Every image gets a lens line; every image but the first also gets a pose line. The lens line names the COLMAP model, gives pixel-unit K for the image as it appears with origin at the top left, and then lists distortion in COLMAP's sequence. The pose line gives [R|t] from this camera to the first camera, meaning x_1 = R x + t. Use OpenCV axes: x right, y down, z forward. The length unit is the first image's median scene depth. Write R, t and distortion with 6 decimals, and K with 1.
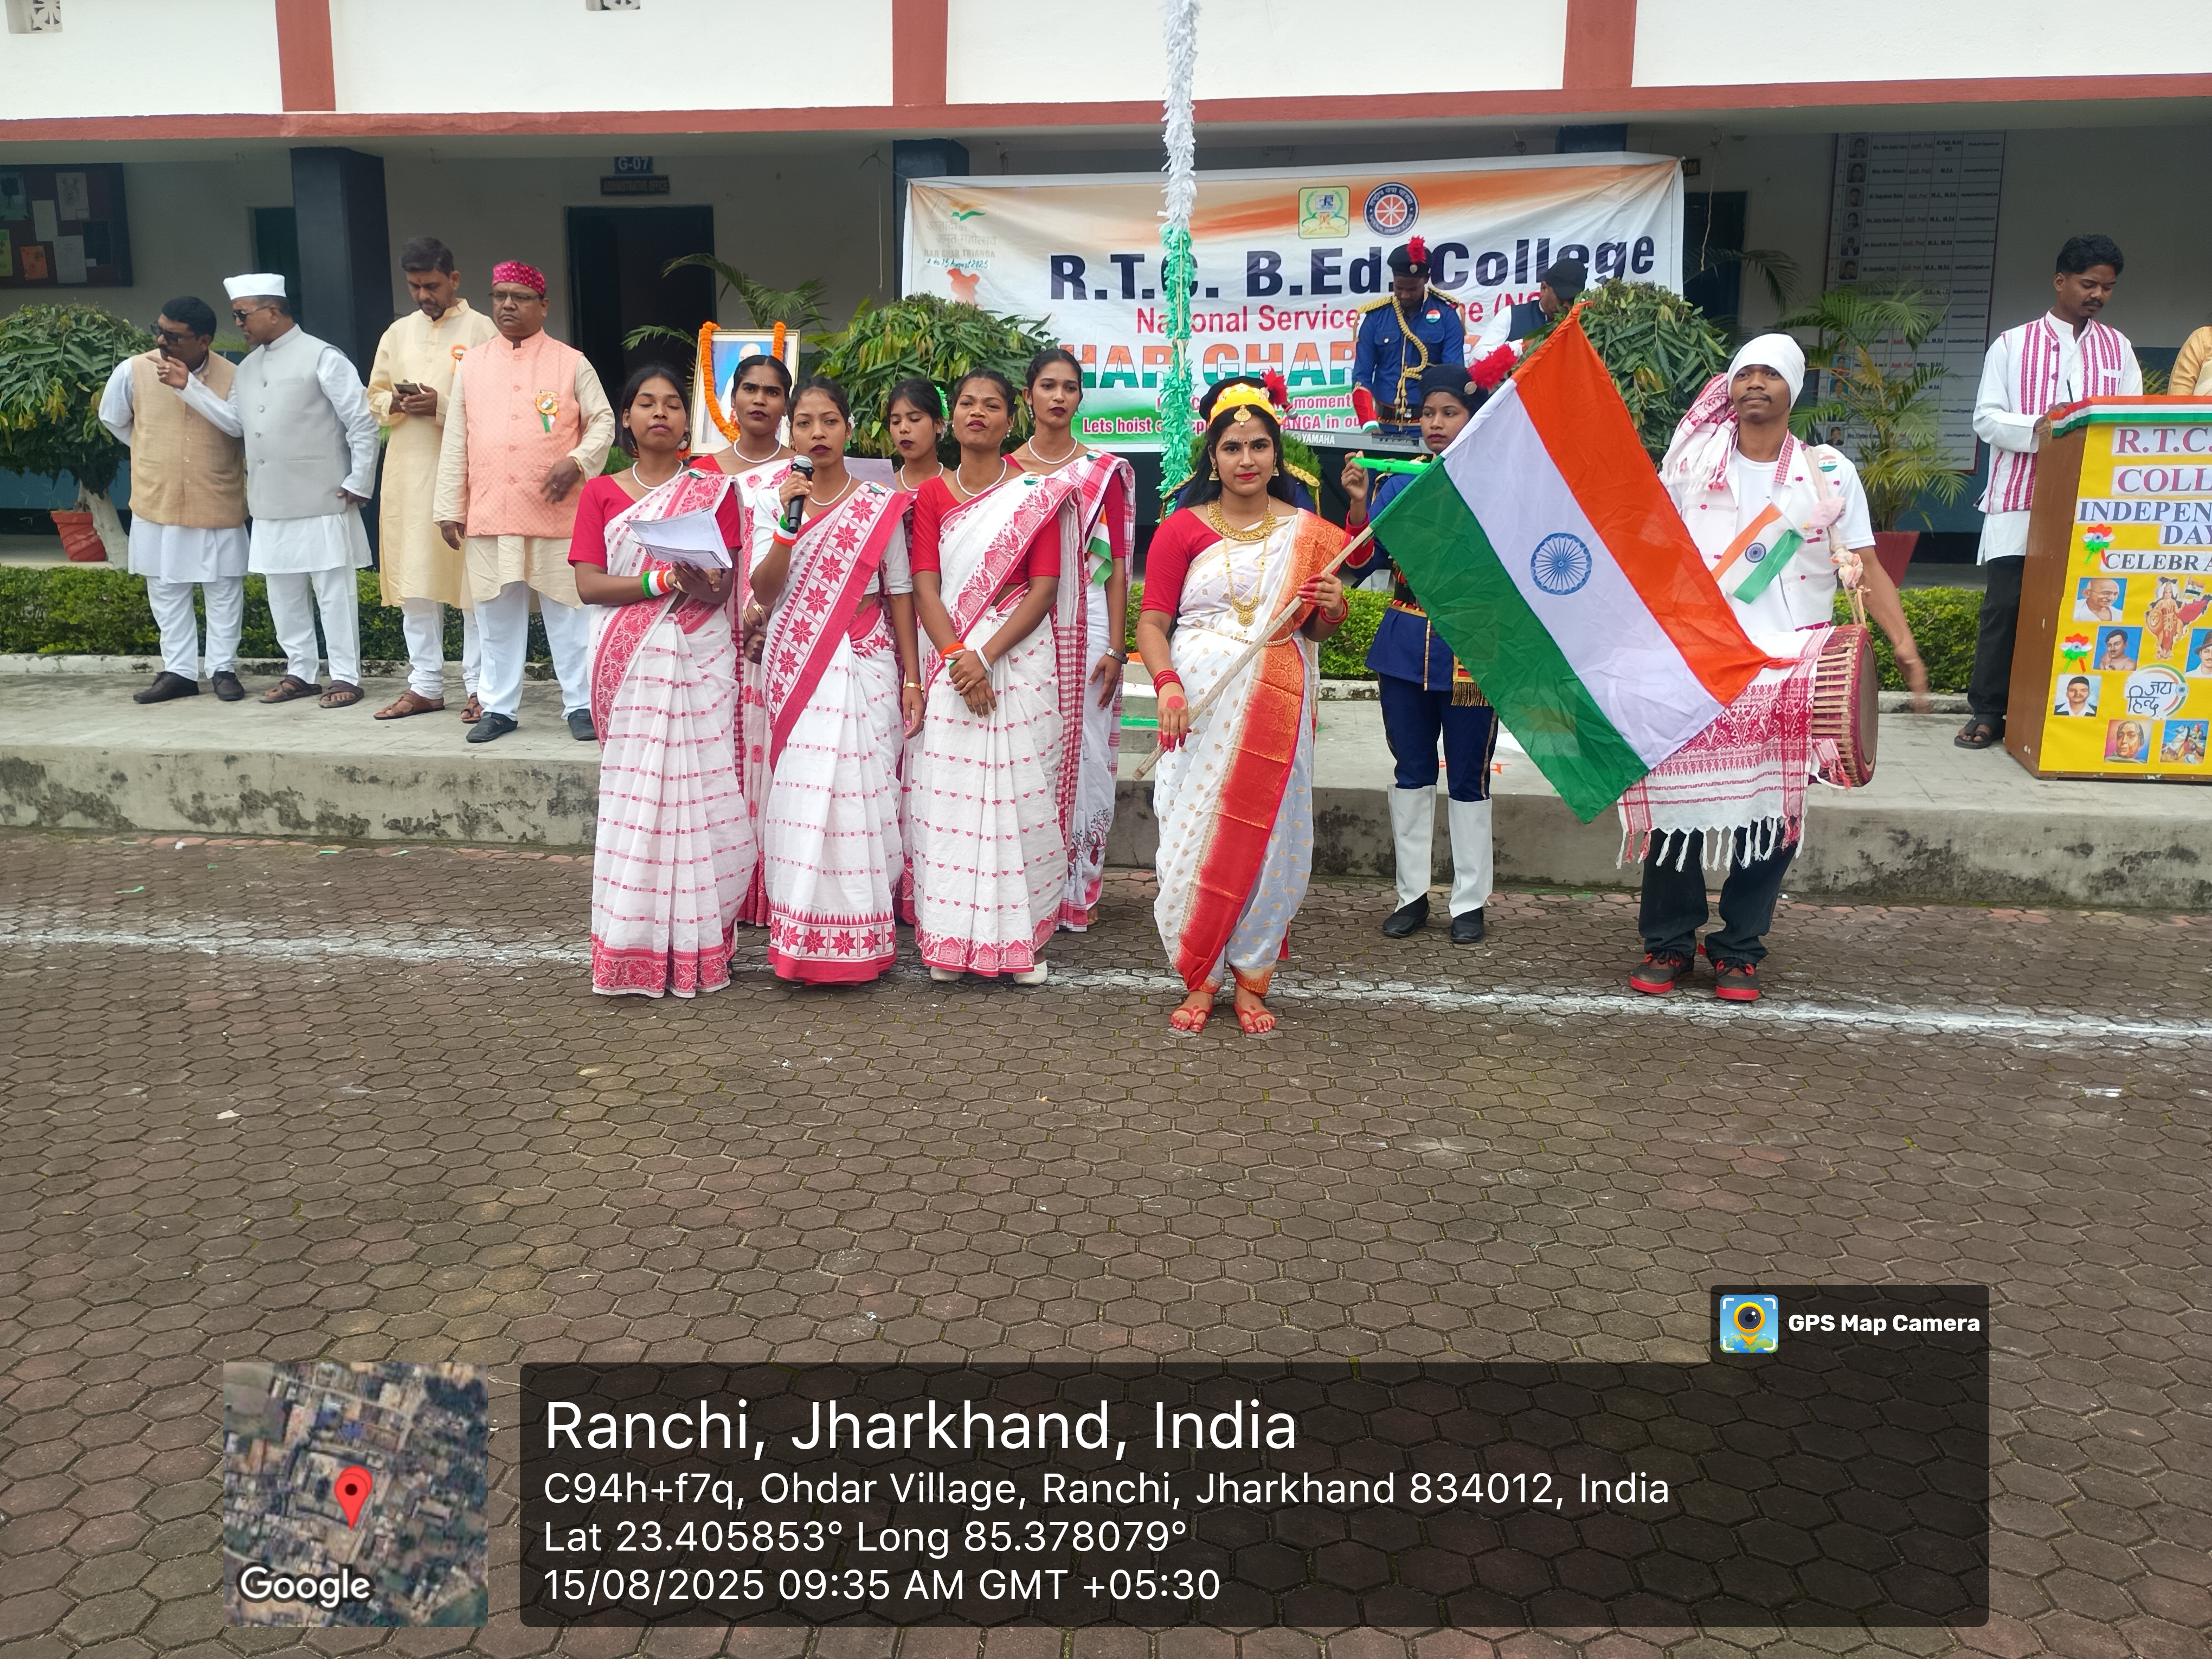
lens RADIAL K [[1875.2, 0, 1101.9], [0, 1875.2, 815.9], [0, 0, 1]] dist [0.070832, -0.101370]
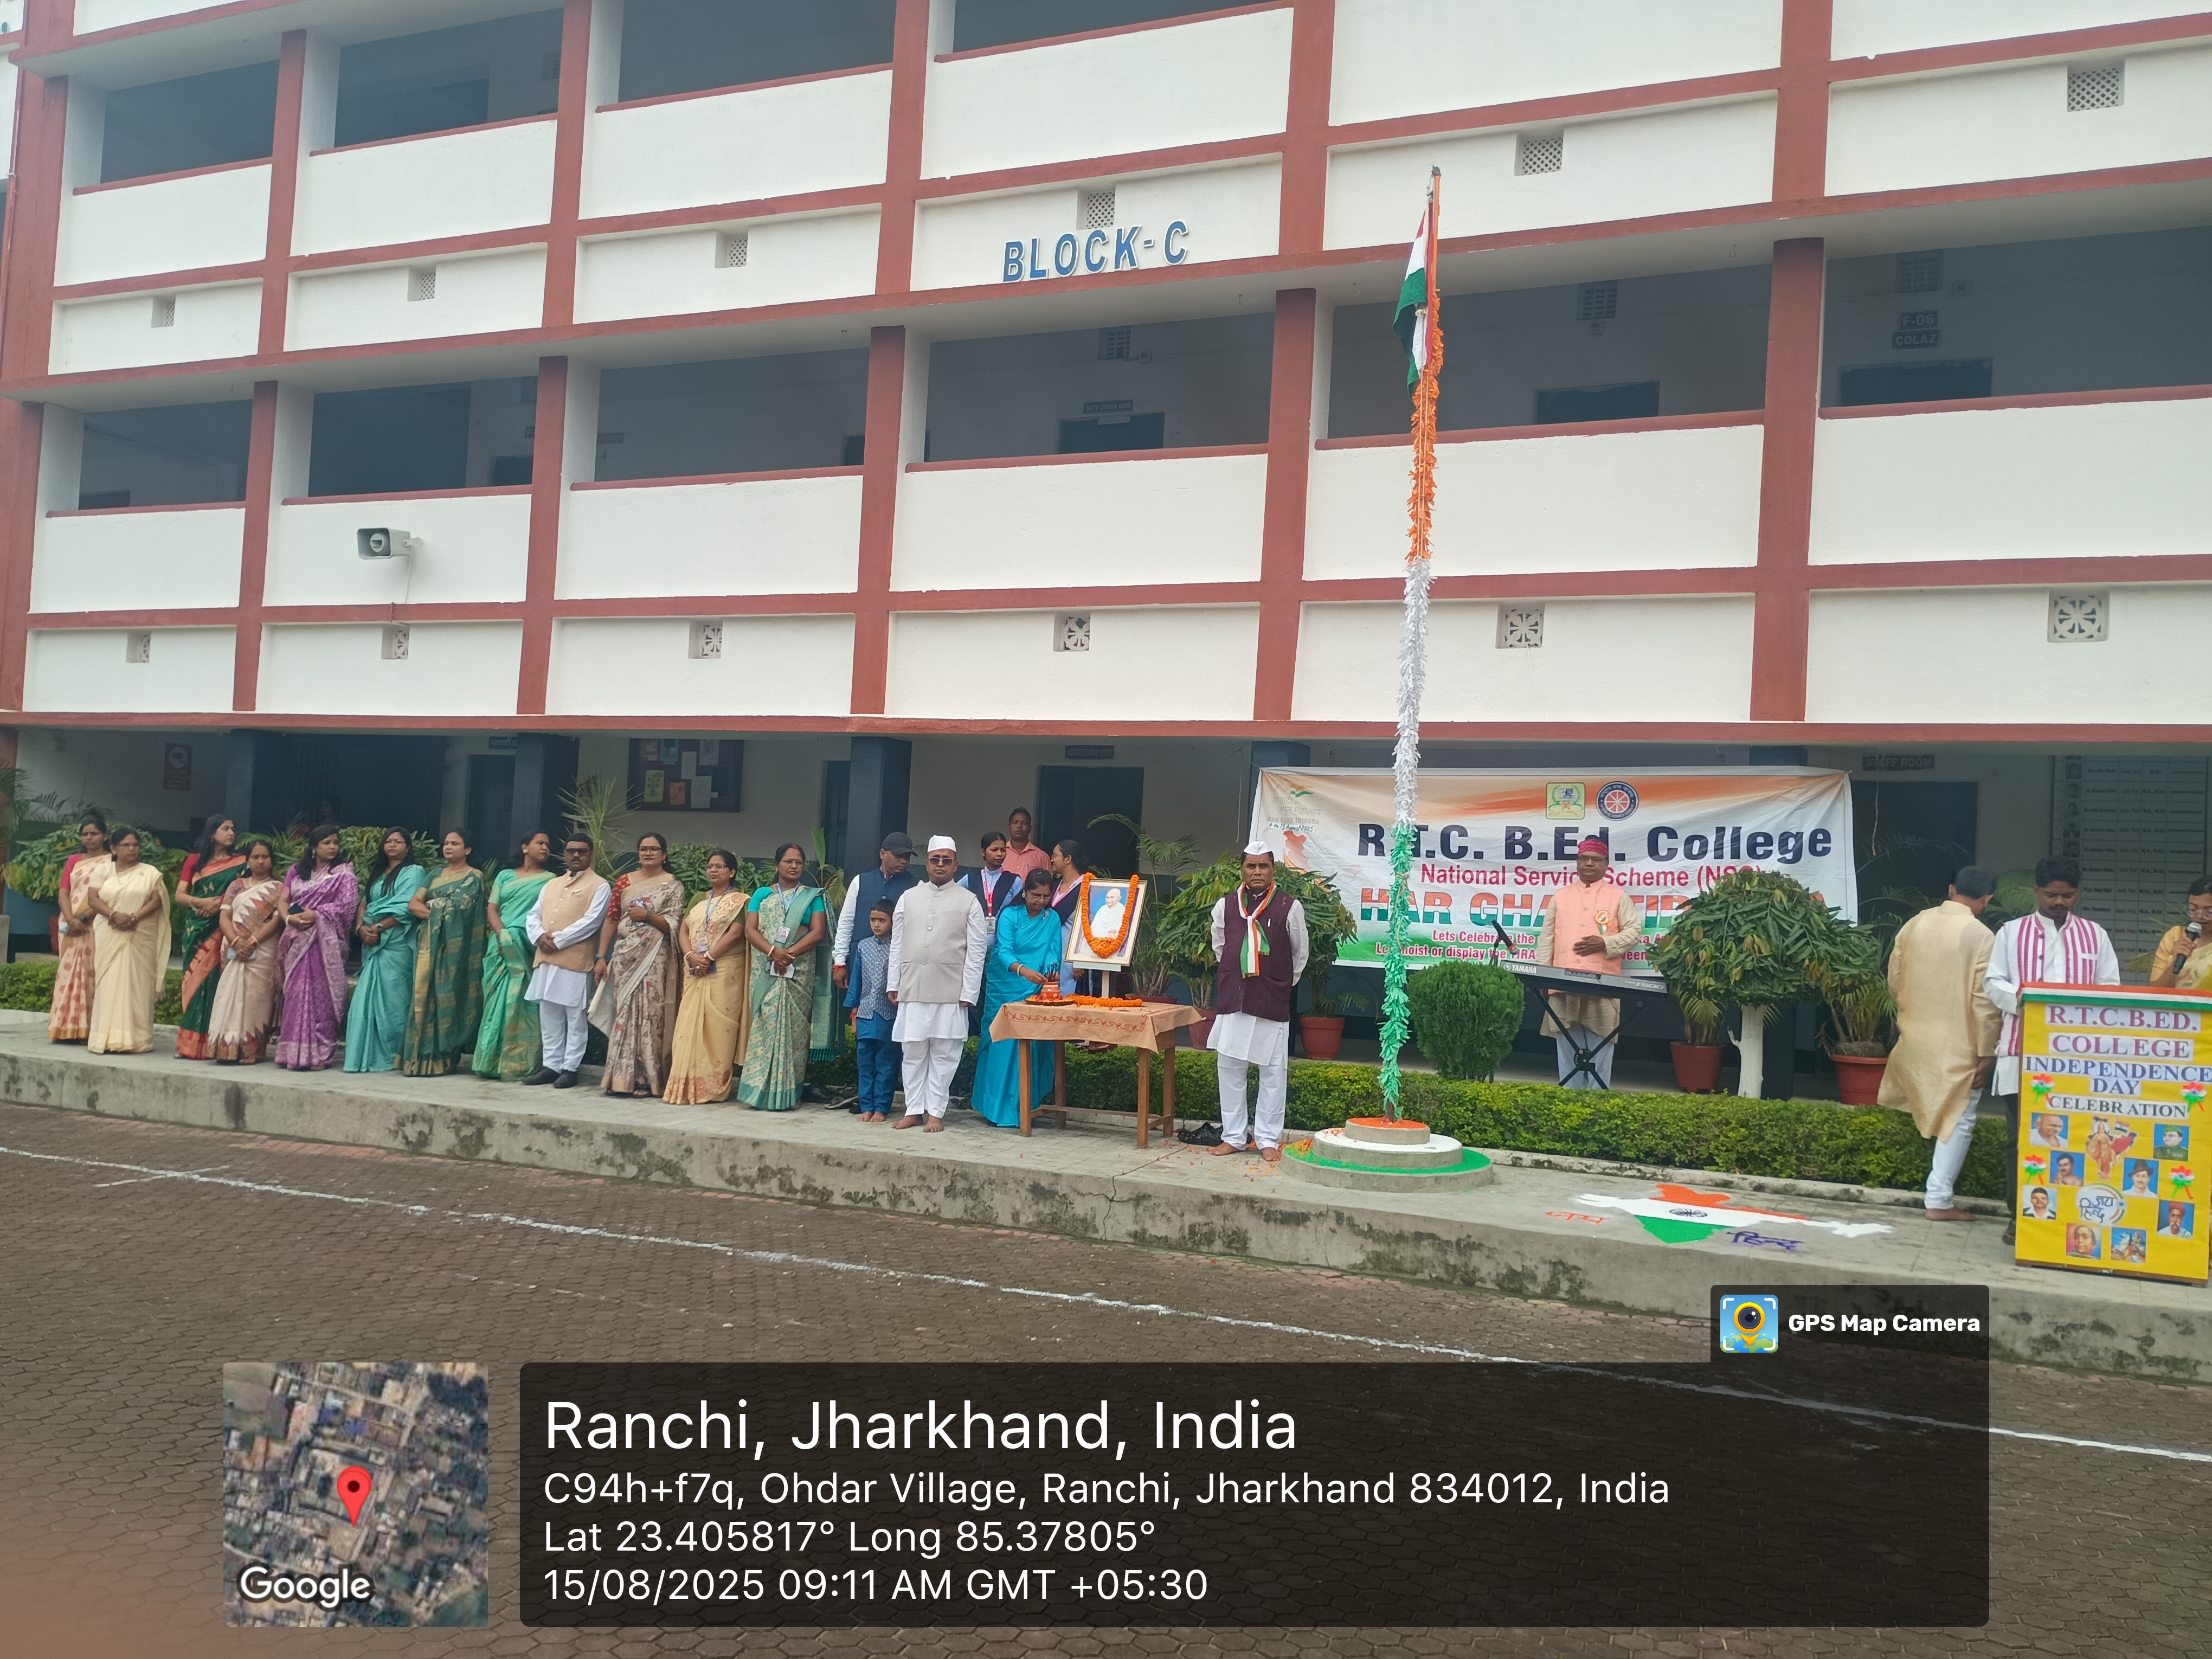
lens RADIAL K [[1875.2, 0, 1101.9], [0, 1875.2, 815.9], [0, 0, 1]] dist [0.070832, -0.101370]
pose [[0.965089, 0.031278, -0.260047, 0.201363], [-0.094975, 0.967062, -0.236158, 0.046820], [0.244095, 0.252611, 0.936272, -0.431968]]
